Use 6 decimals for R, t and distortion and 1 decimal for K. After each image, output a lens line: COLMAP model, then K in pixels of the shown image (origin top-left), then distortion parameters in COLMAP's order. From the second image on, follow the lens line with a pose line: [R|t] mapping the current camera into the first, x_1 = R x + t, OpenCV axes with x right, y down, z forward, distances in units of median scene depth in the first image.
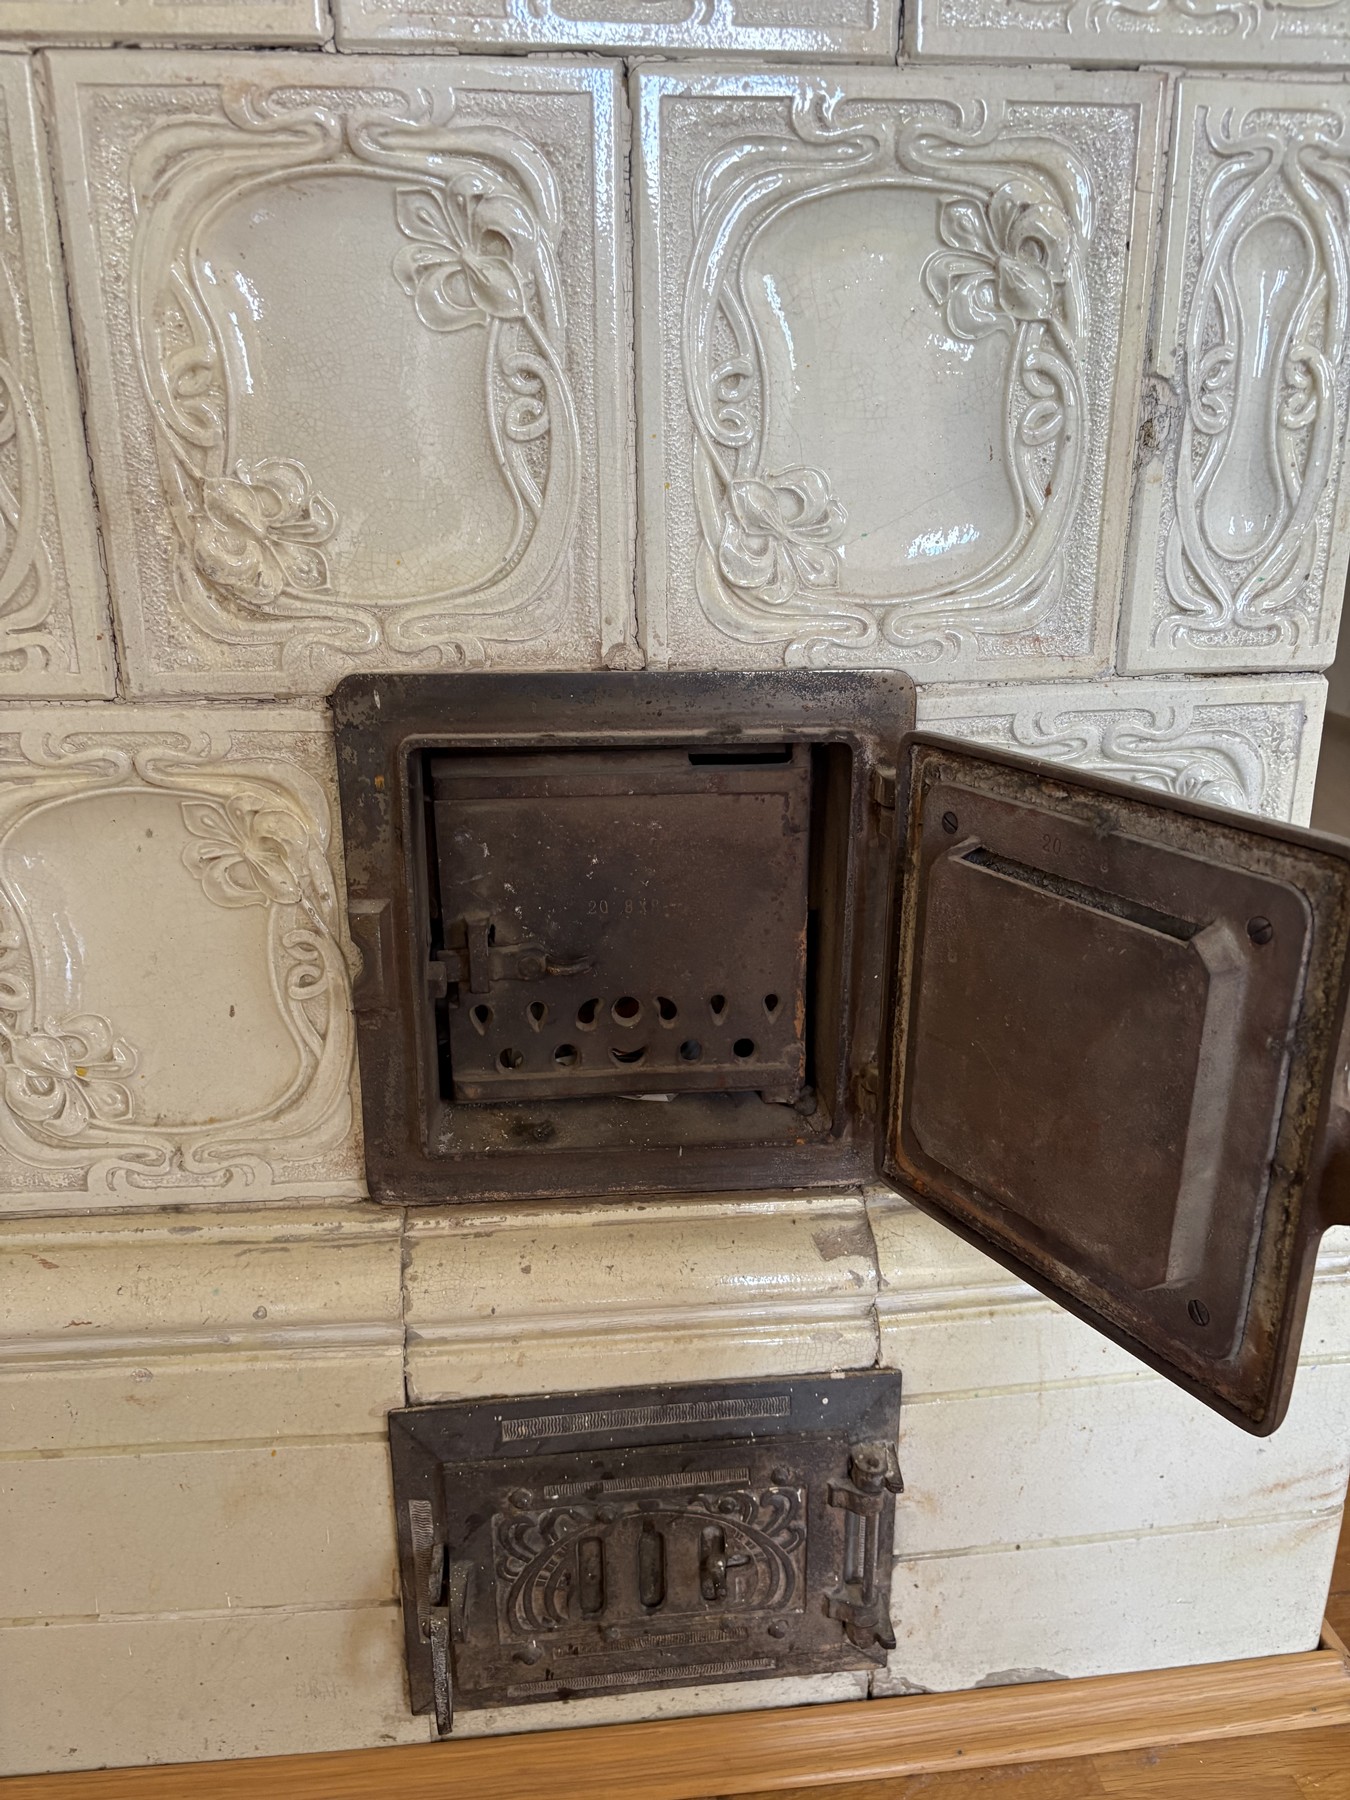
lens RADIAL K [[1328.8, 0, 667.3], [0, 1328.8, 956.2], [0, 0, 1]] dist [0.002672, 0.008333]
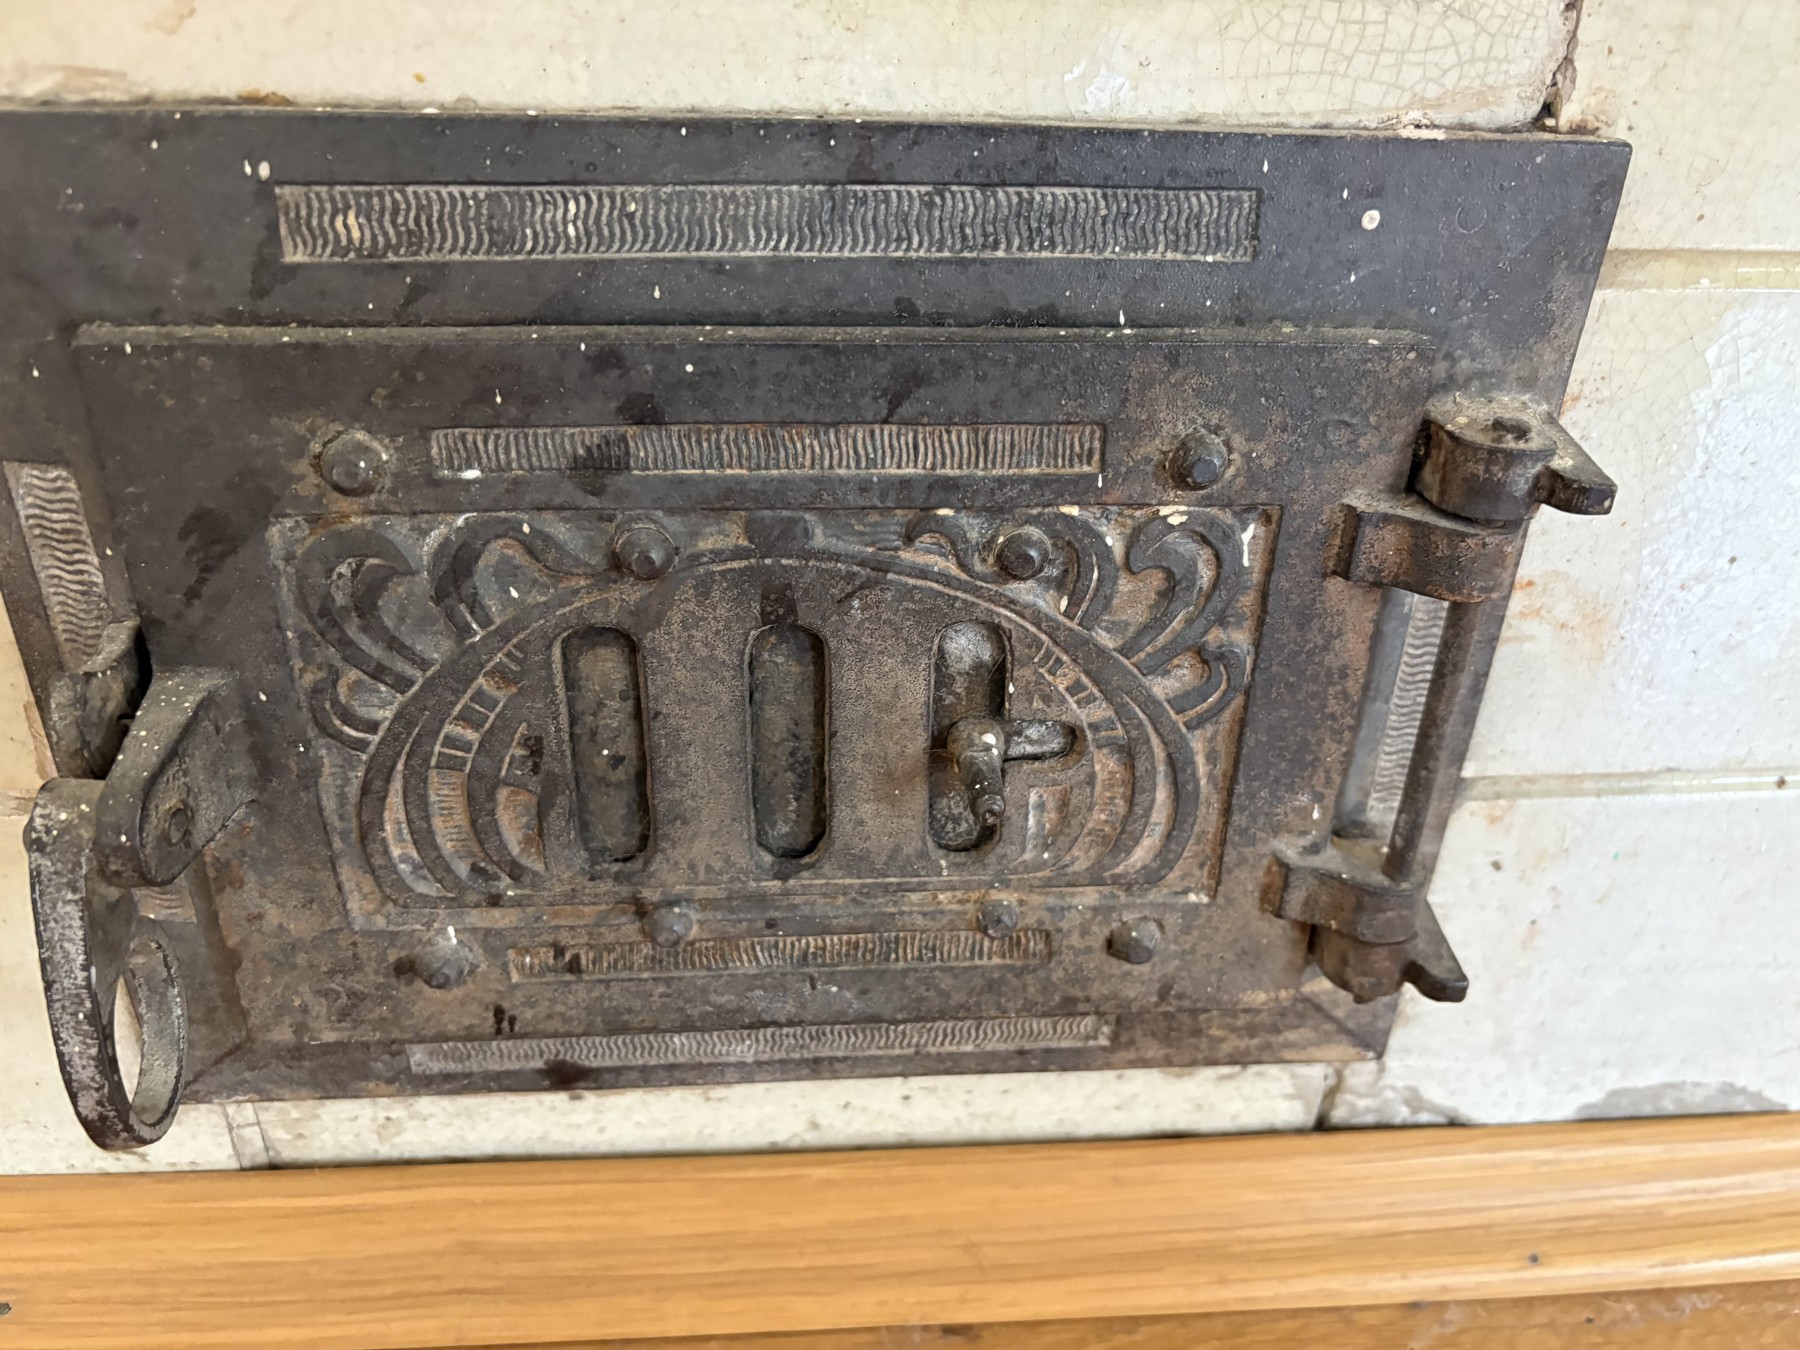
lens RADIAL K [[1403.8, 0, 900.0], [0, 1403.8, 675.0], [0, 0, 1]] dist [-0.000823, -0.001237]
pose [[0.998673, 0.050363, -0.010724, 0.020154], [-0.047293, 0.979494, 0.195843, 0.376874], [0.020368, -0.195076, 0.980577, 0.661706]]
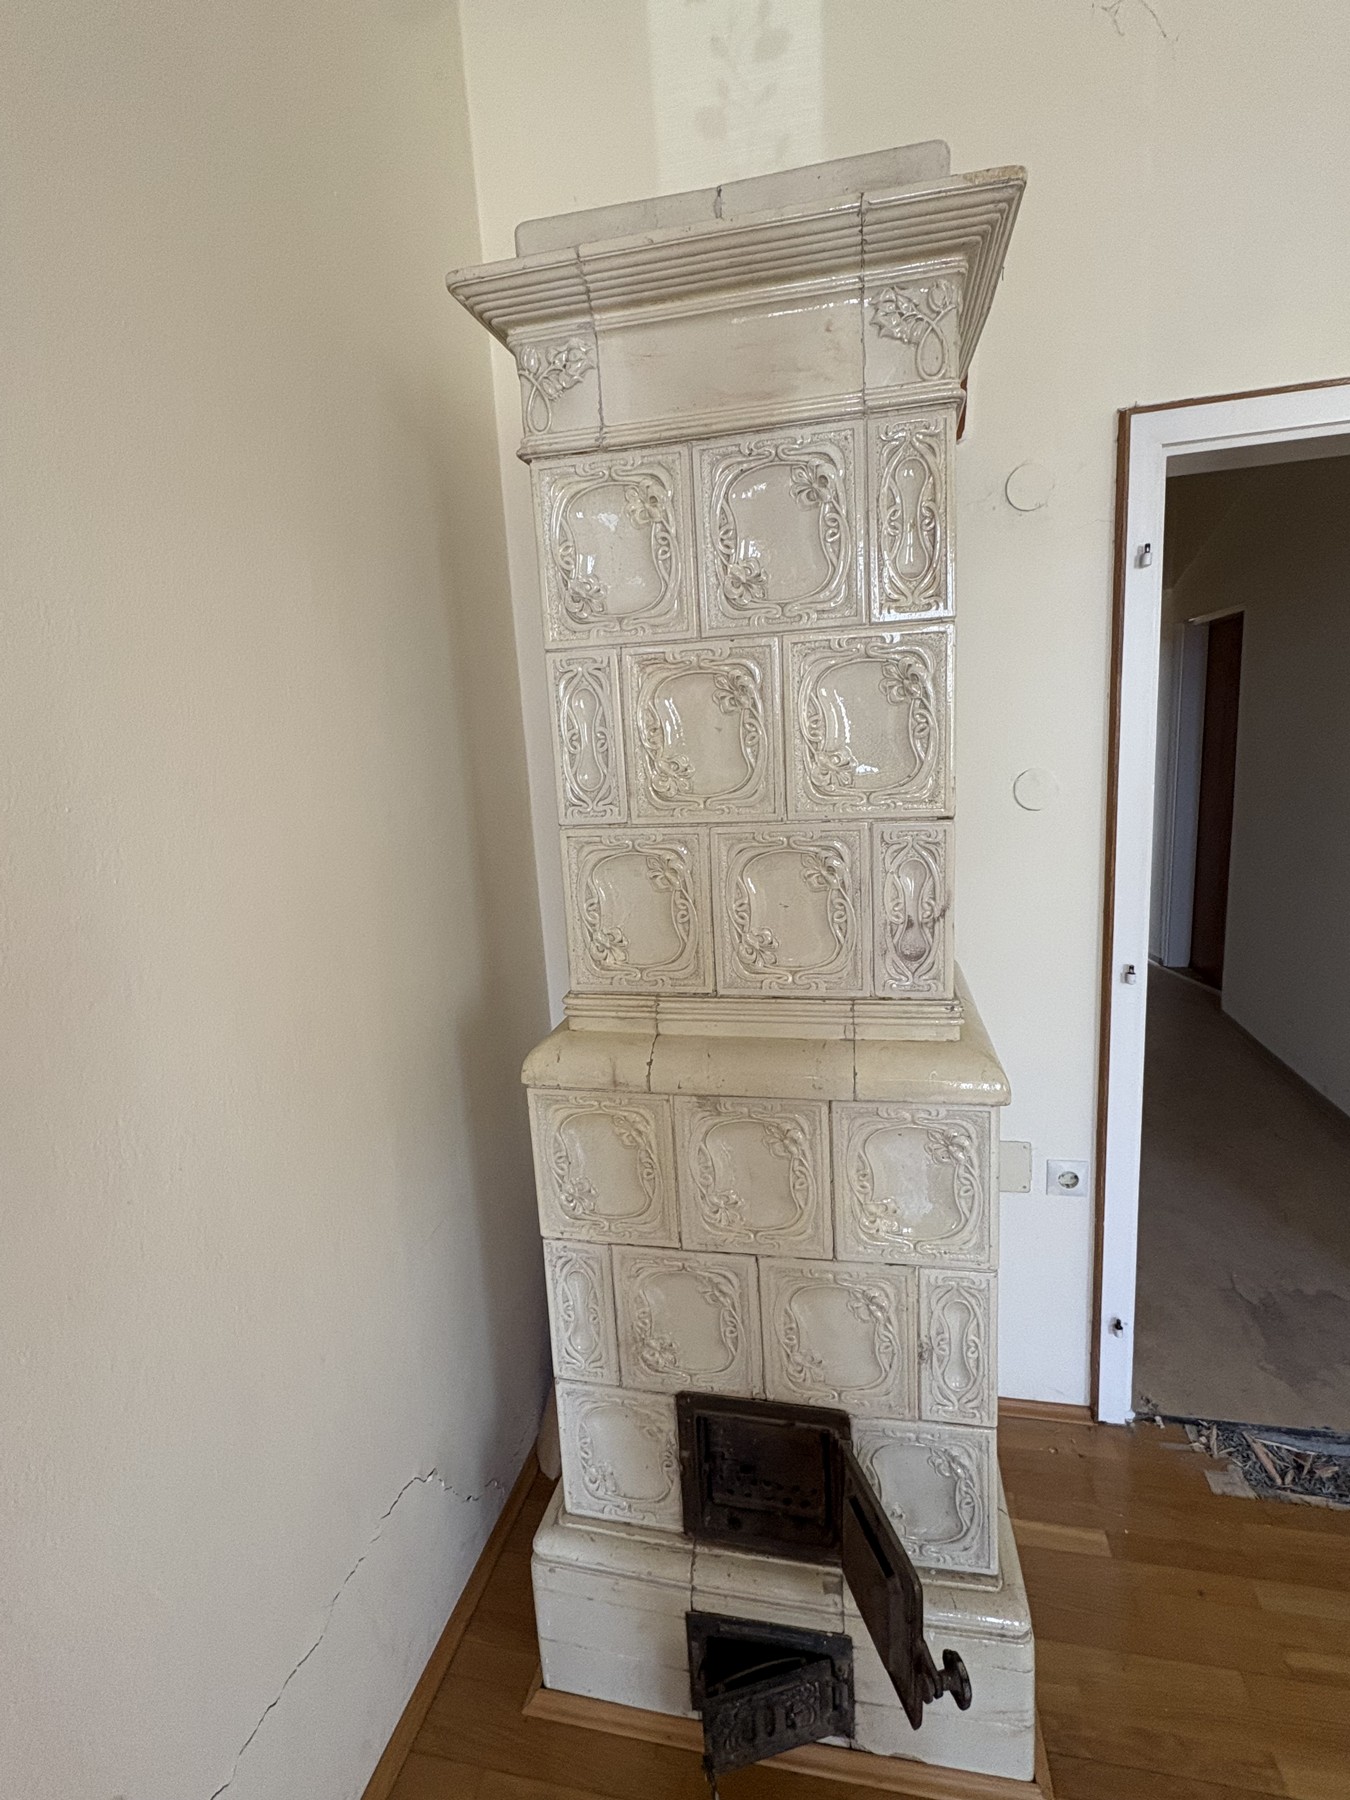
lens RADIAL K [[854.9, 0, 675.0], [0, 854.9, 900.0], [0, 0, 1]] dist [0.001705, -0.000212]
pose [[0.947556, 0.005686, -0.319539, 0.405168], [-0.044413, 0.992483, -0.114041, -1.096851], [0.316489, 0.122252, 0.940686, -1.136250]]
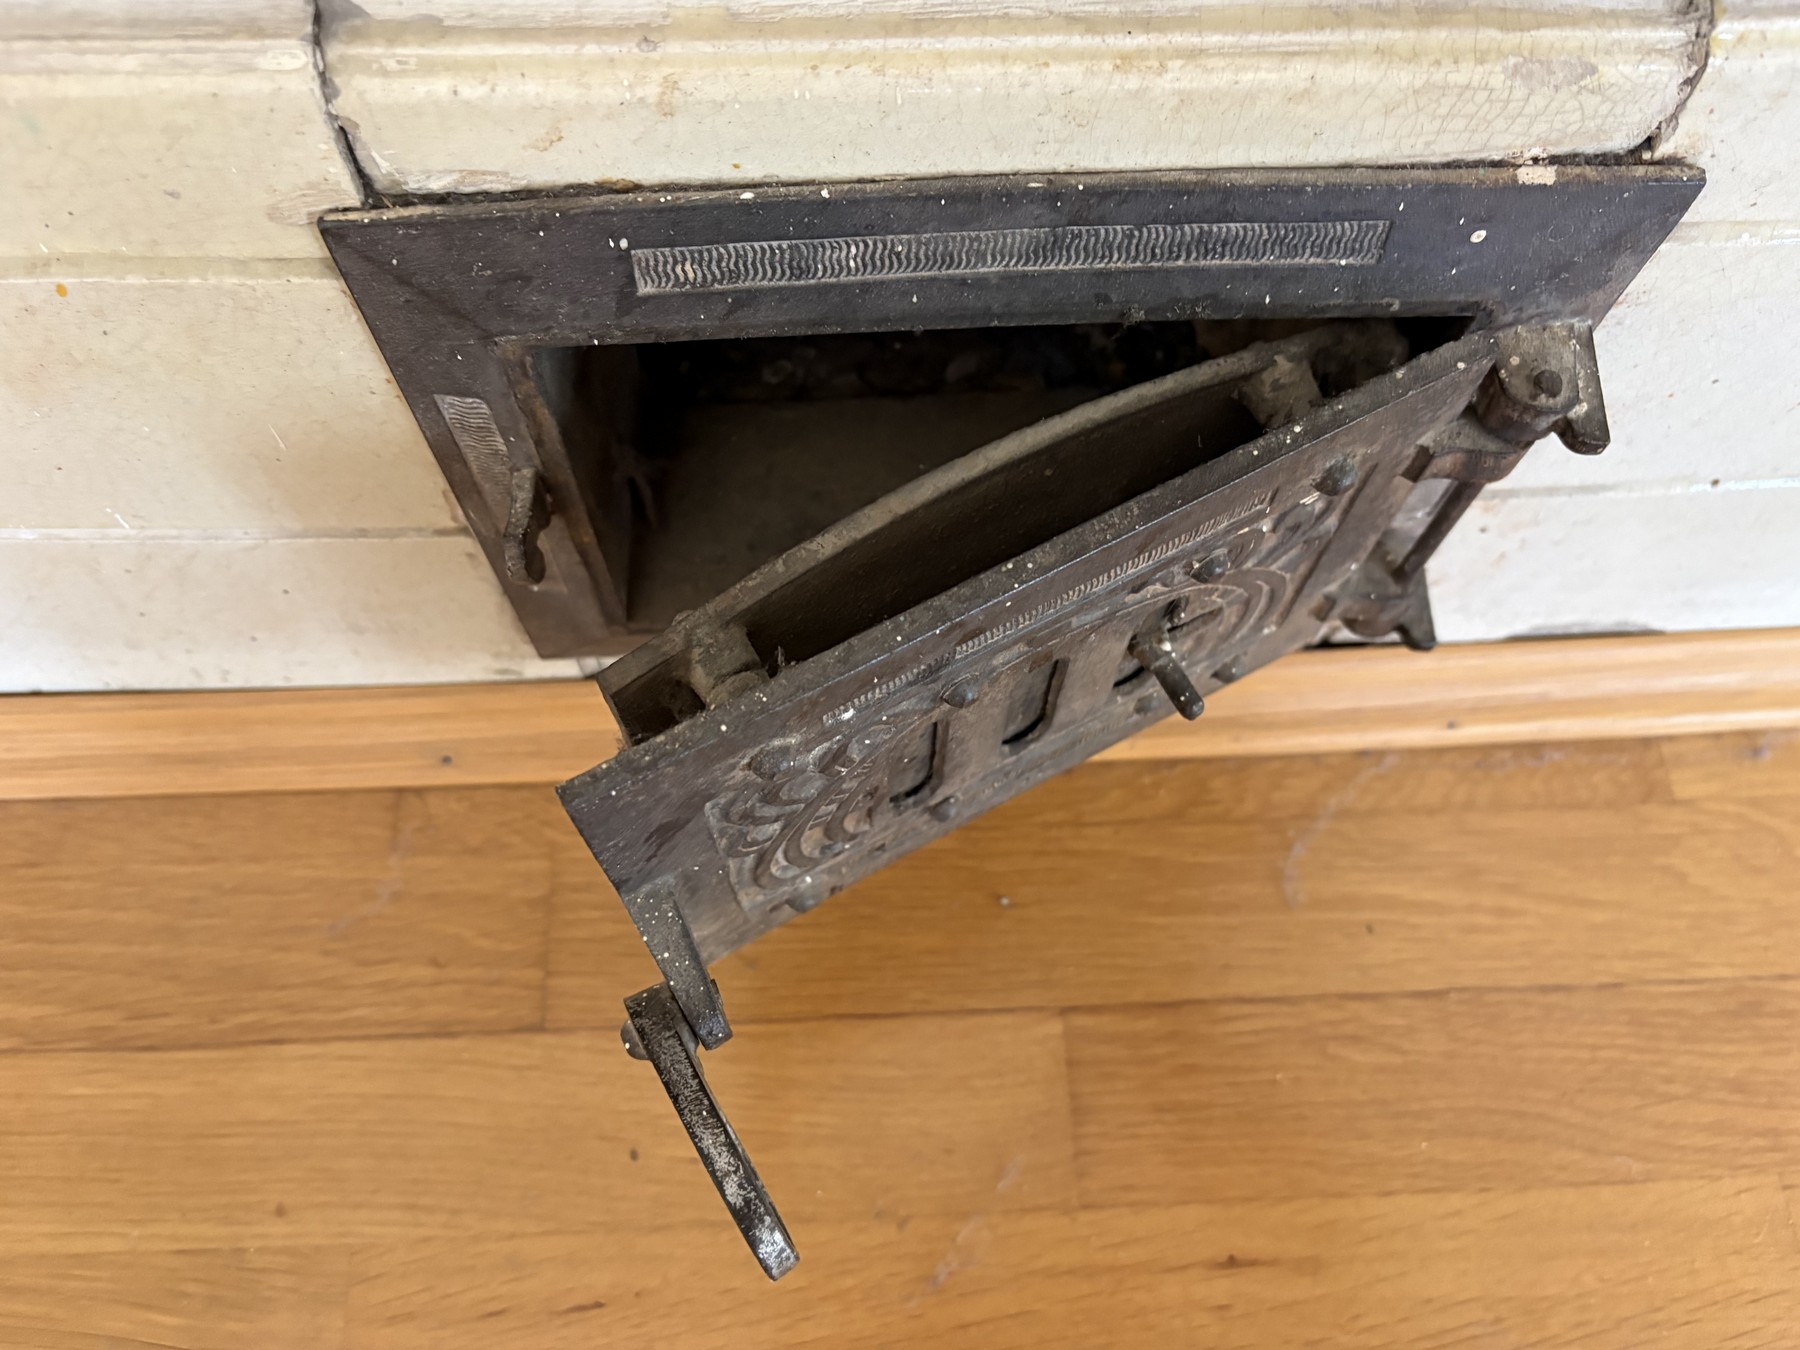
lens RADIAL K [[1403.8, 0, 900.0], [0, 1403.8, 675.0], [0, 0, 1]] dist [-0.000823, -0.001237]
pose [[0.998147, 0.060808, 0.002109, -0.040052], [-0.042505, 0.672058, 0.739278, 0.127863], [0.043537, -0.737997, 0.673398, 0.625867]]
